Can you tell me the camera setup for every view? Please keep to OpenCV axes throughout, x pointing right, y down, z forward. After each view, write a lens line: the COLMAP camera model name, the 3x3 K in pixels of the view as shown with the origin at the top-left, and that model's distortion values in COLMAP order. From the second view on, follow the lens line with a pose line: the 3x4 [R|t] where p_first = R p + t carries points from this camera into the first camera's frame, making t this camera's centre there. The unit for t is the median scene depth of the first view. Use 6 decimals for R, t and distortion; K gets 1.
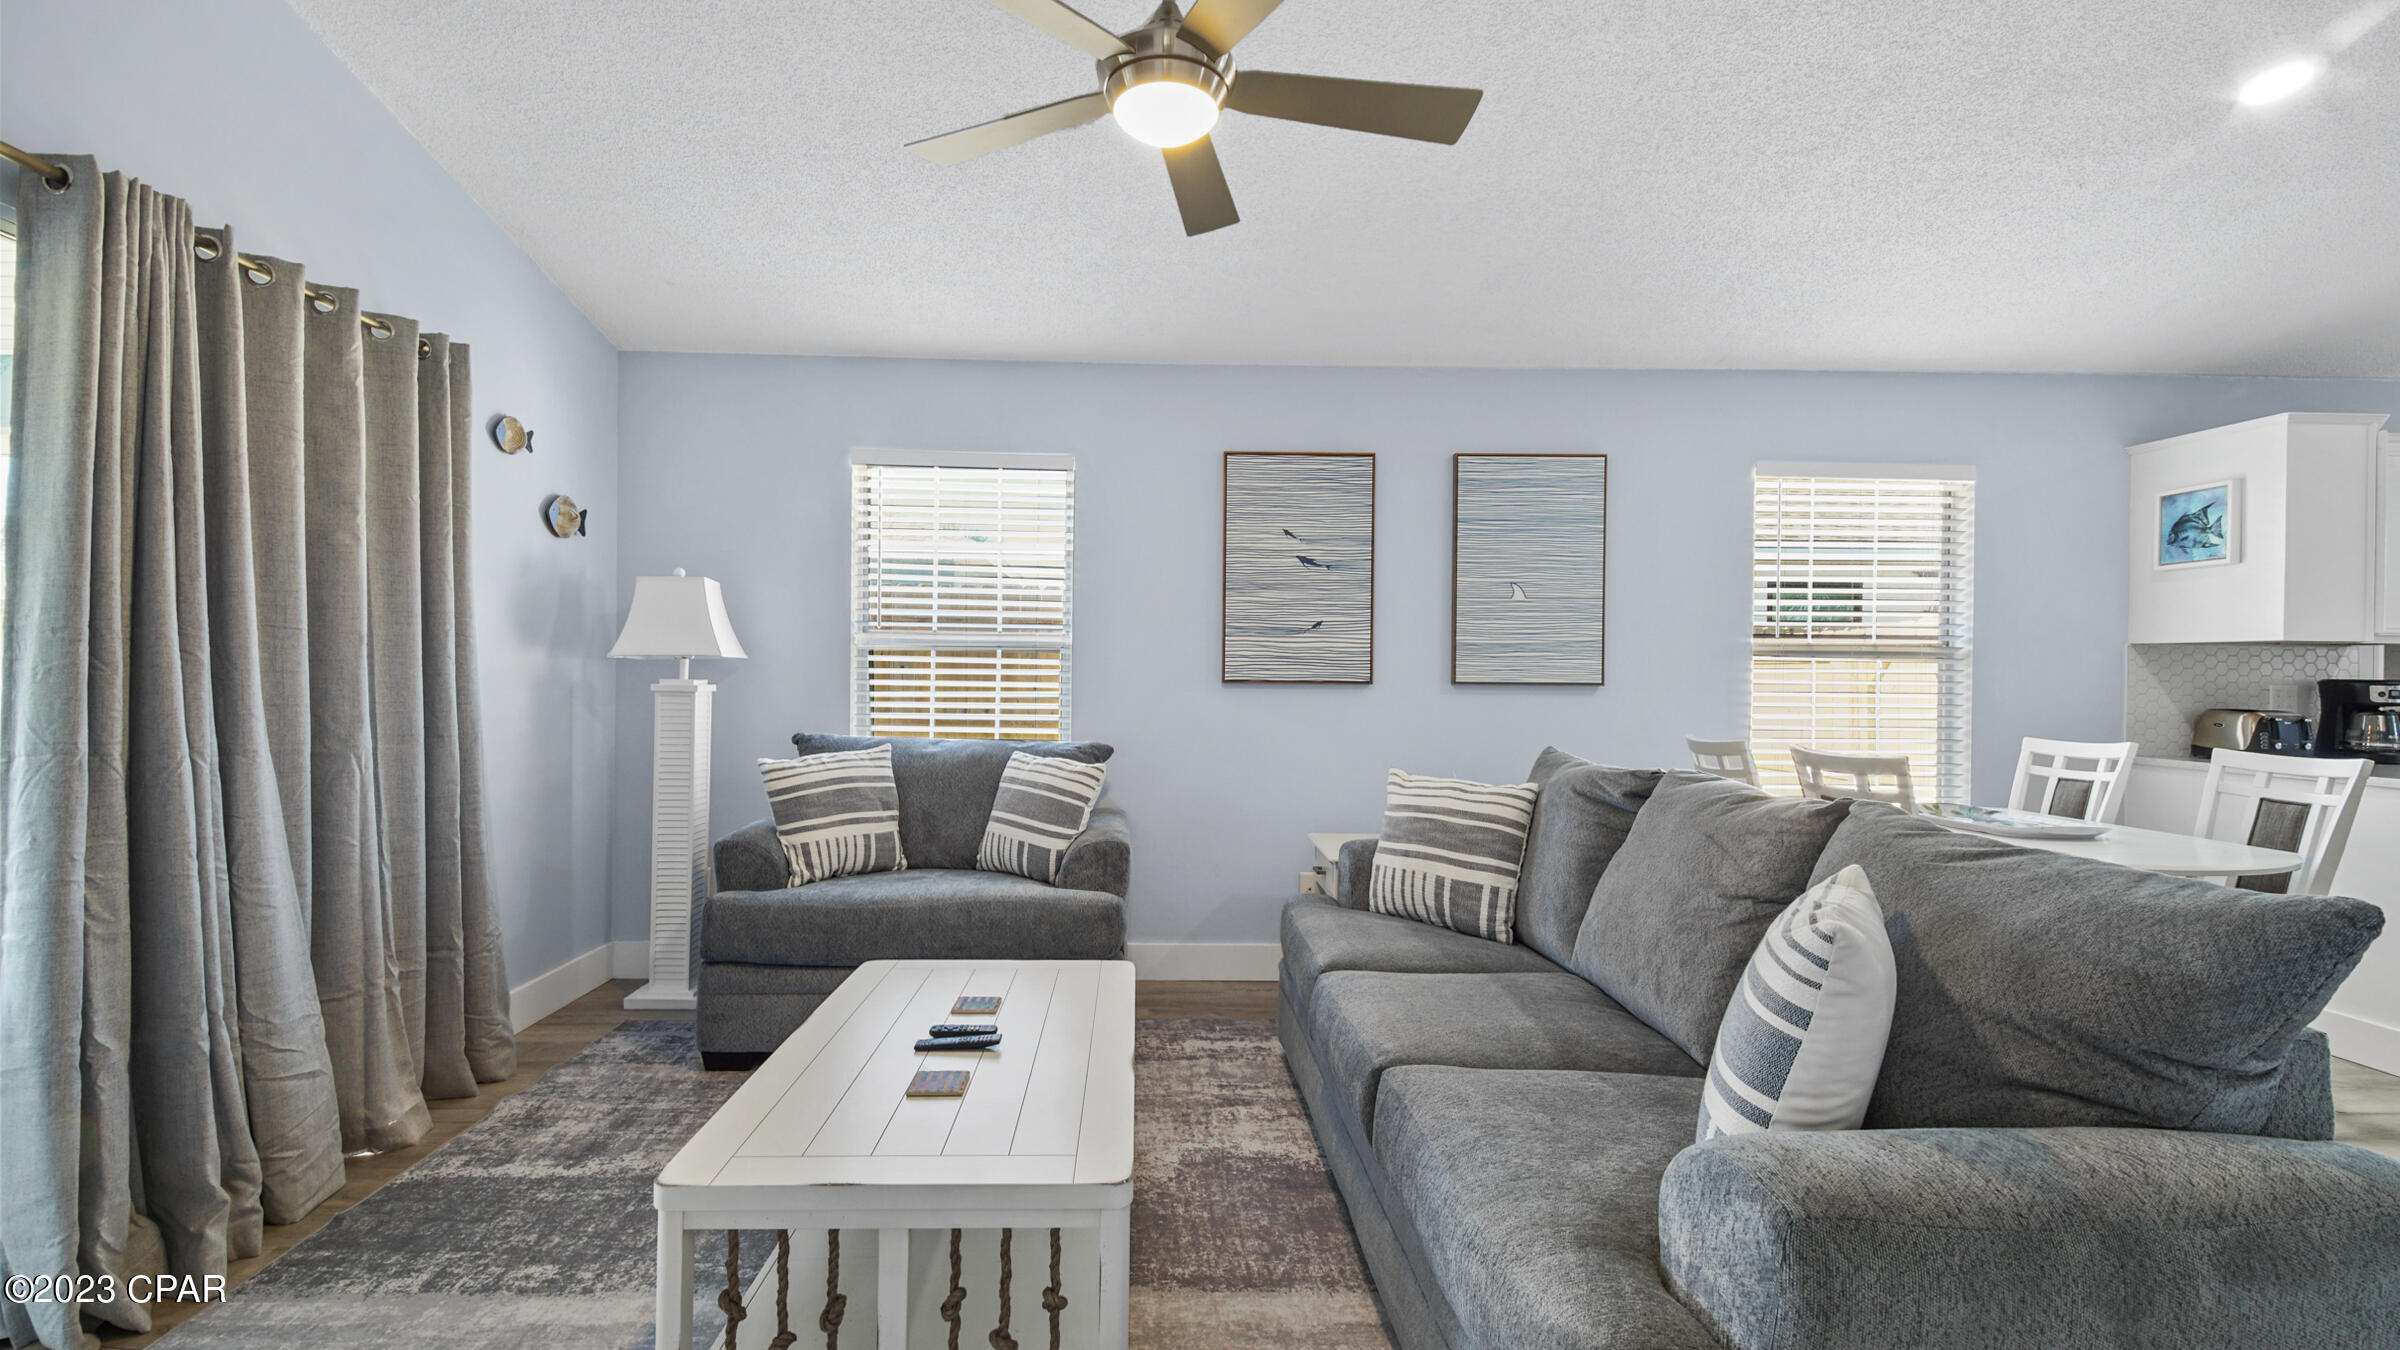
lens RADIAL K [[1024.2, 0, 1207.6], [0, 1024.2, 678.4], [0, 0, 1]] dist [0.002524, -0.012096]
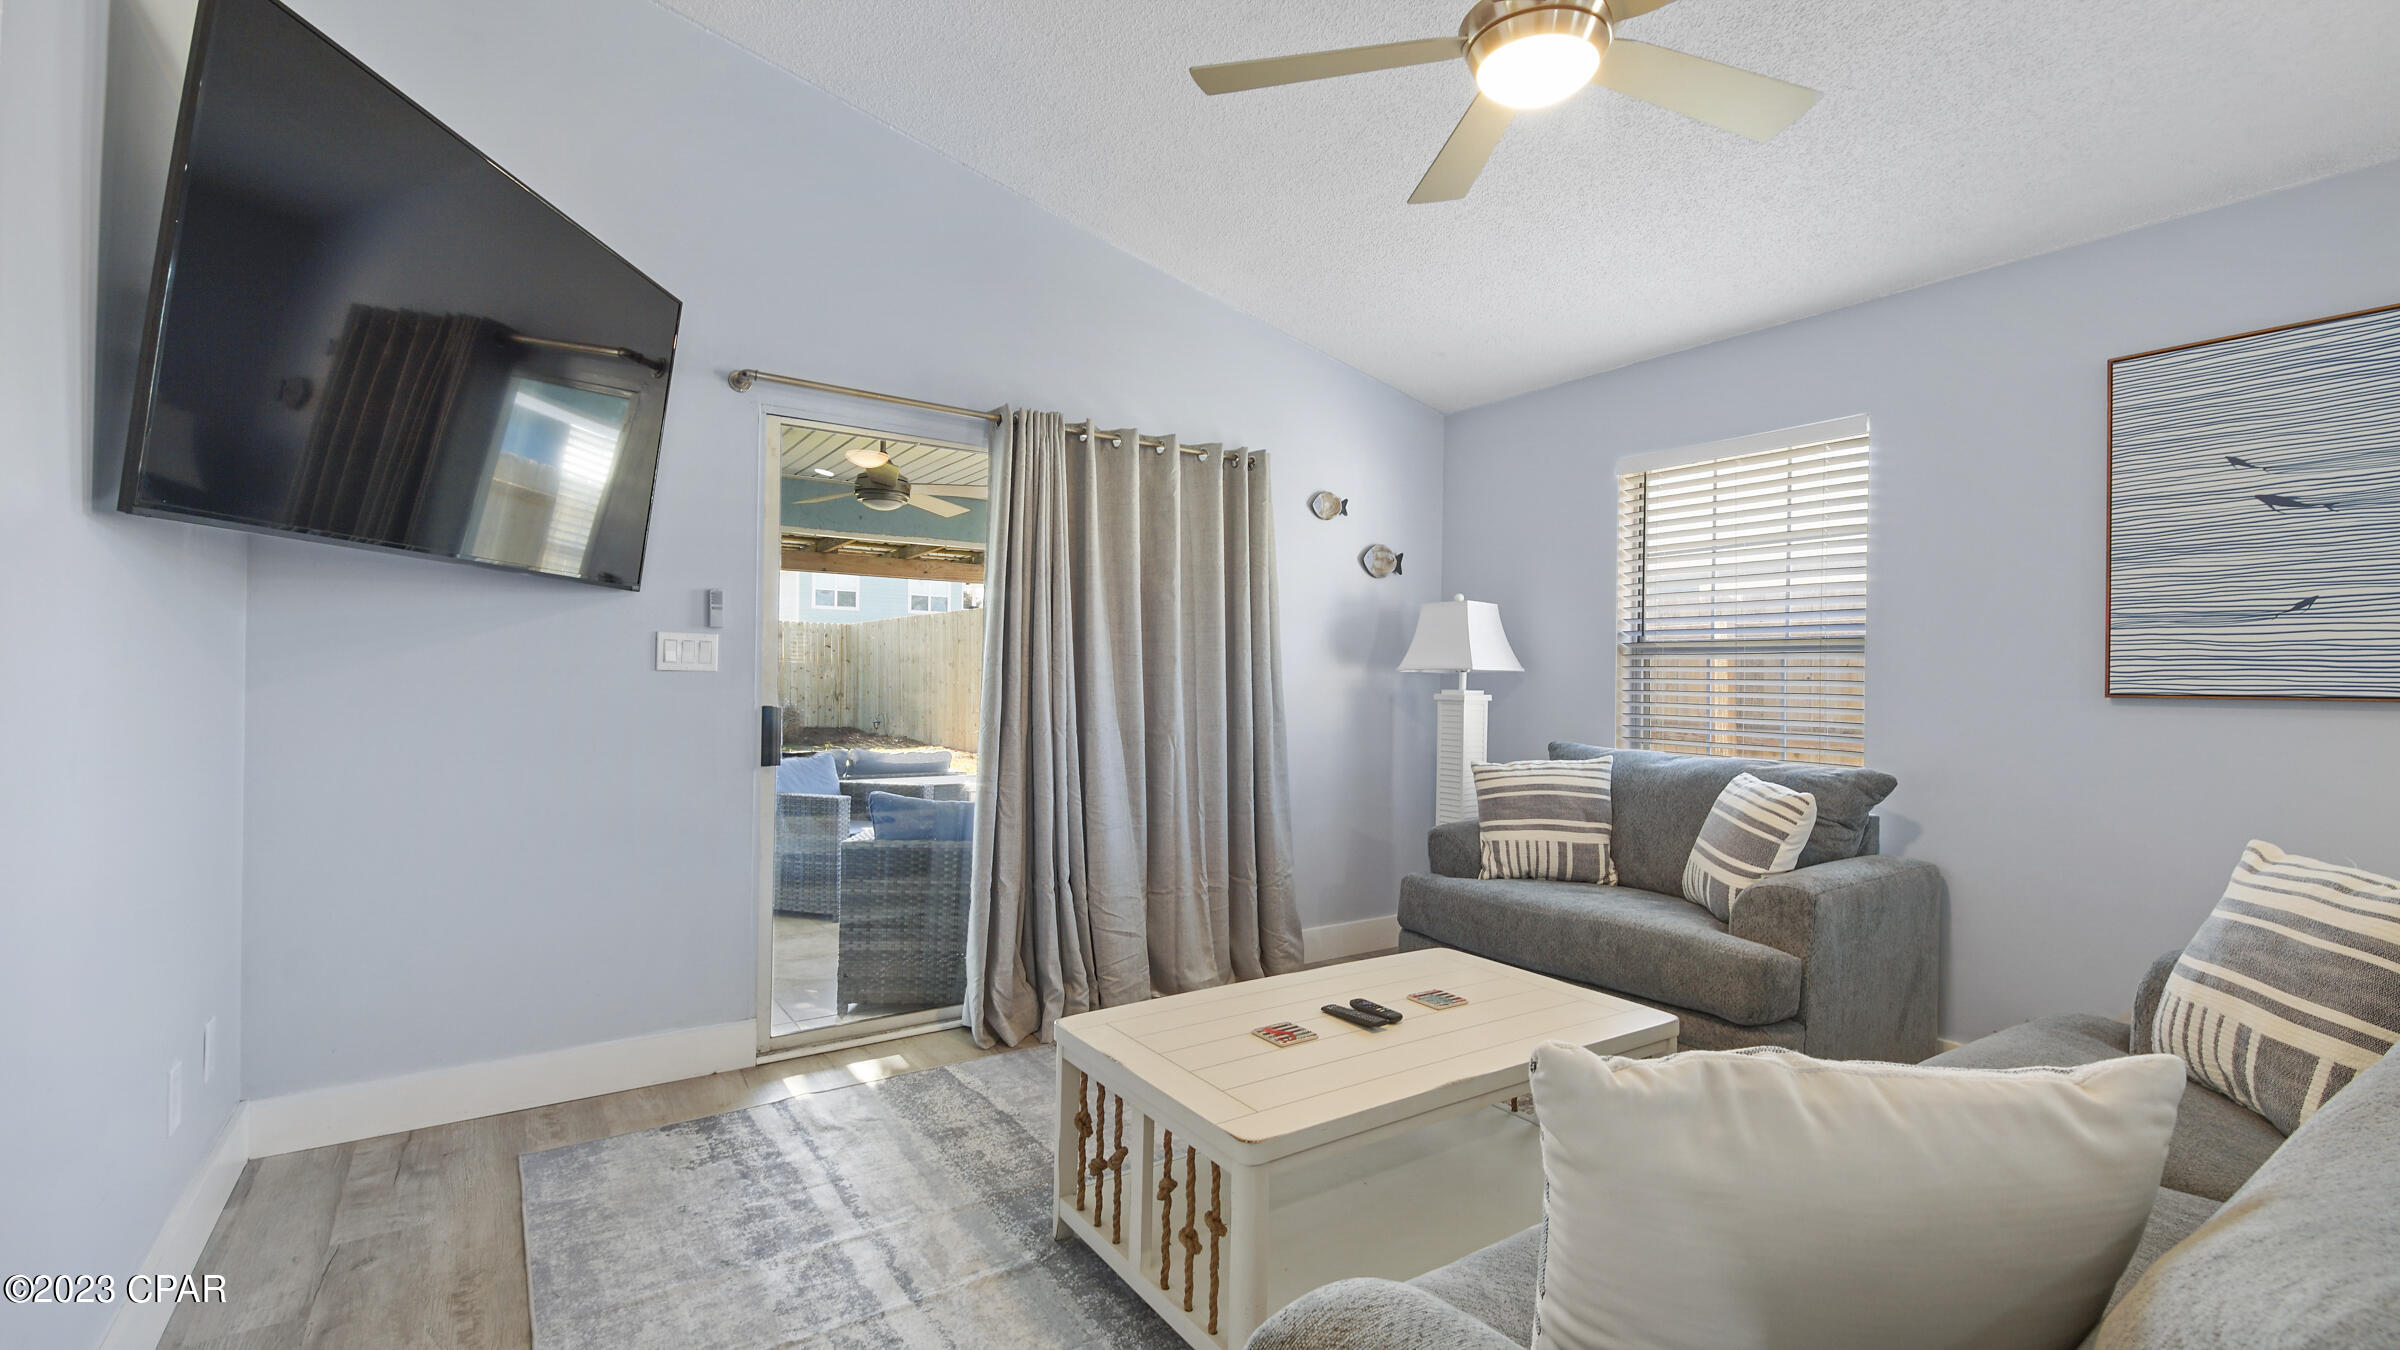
lens RADIAL K [[1024.2, 0, 1207.6], [0, 1024.2, 678.4], [0, 0, 1]] dist [0.002524, -0.012096]
pose [[0.520017, -0.008936, -0.854109, 0.364550], [-0.006847, 0.999870, -0.014630, 0.007228], [0.854129, 0.013456, 0.519888, 0.173037]]
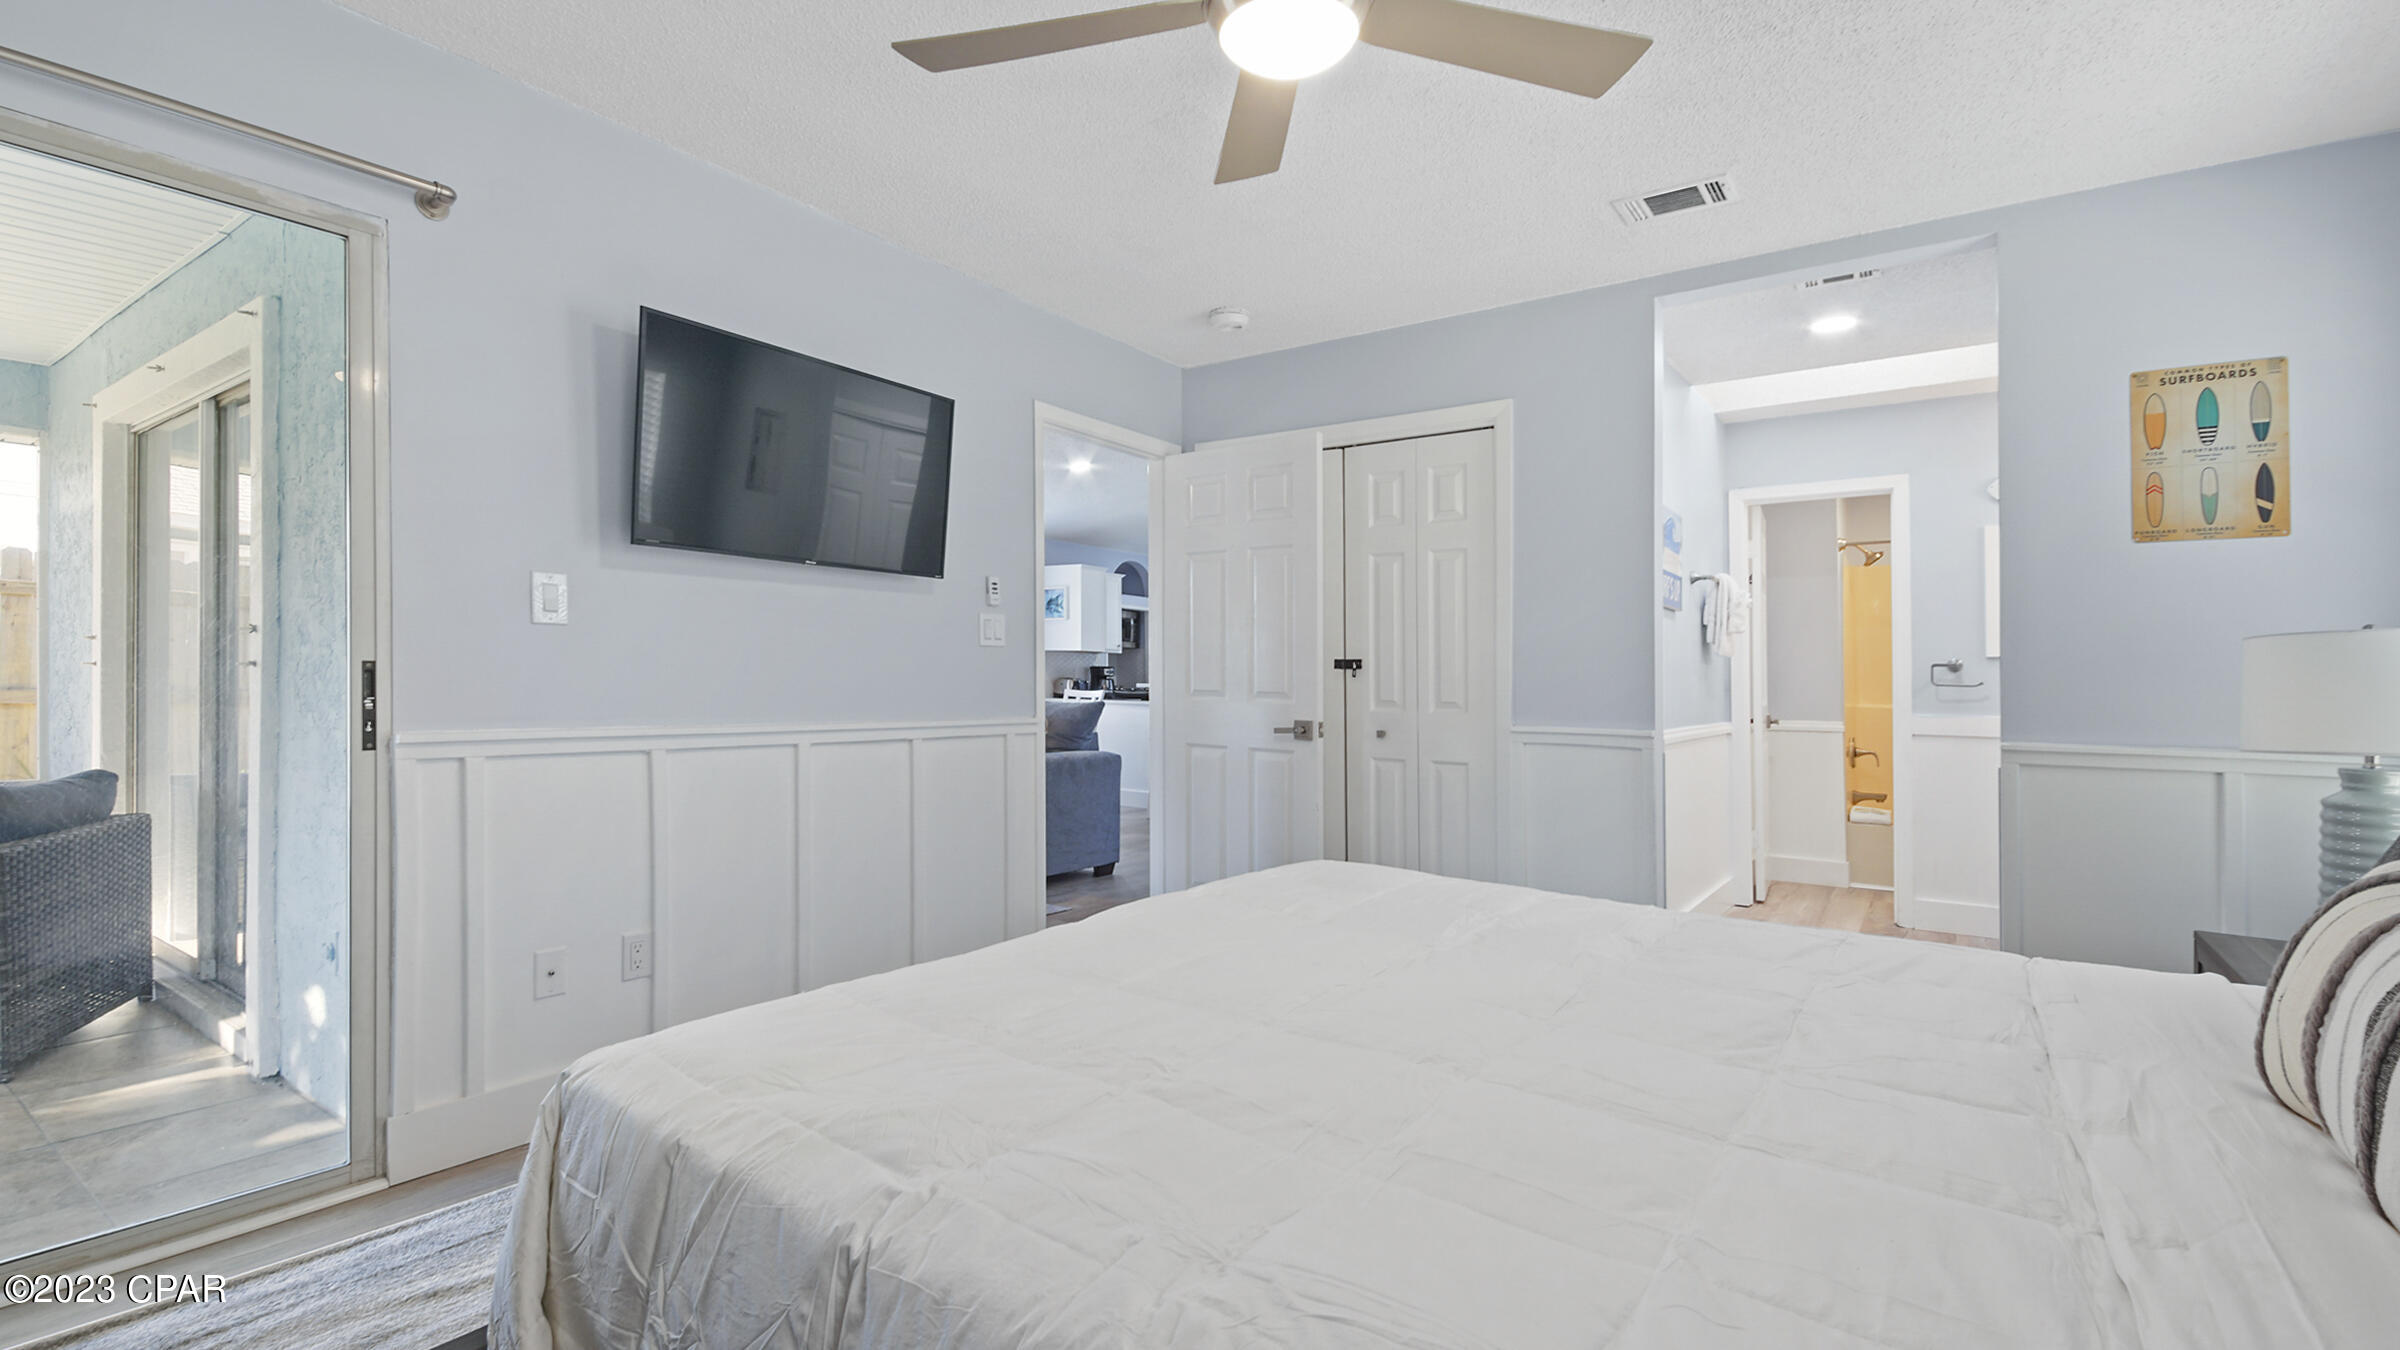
lens RADIAL K [[975.8, 0, 1186.0], [0, 975.8, 683.9], [0, 0, 1]] dist [-0.000520, -0.000257]
pose [[0.588764, -0.004825, 0.808290, -0.670013], [0.005025, 0.999985, 0.002309, 0.037121], [-0.808289, 0.002703, 0.588780, -0.579729]]
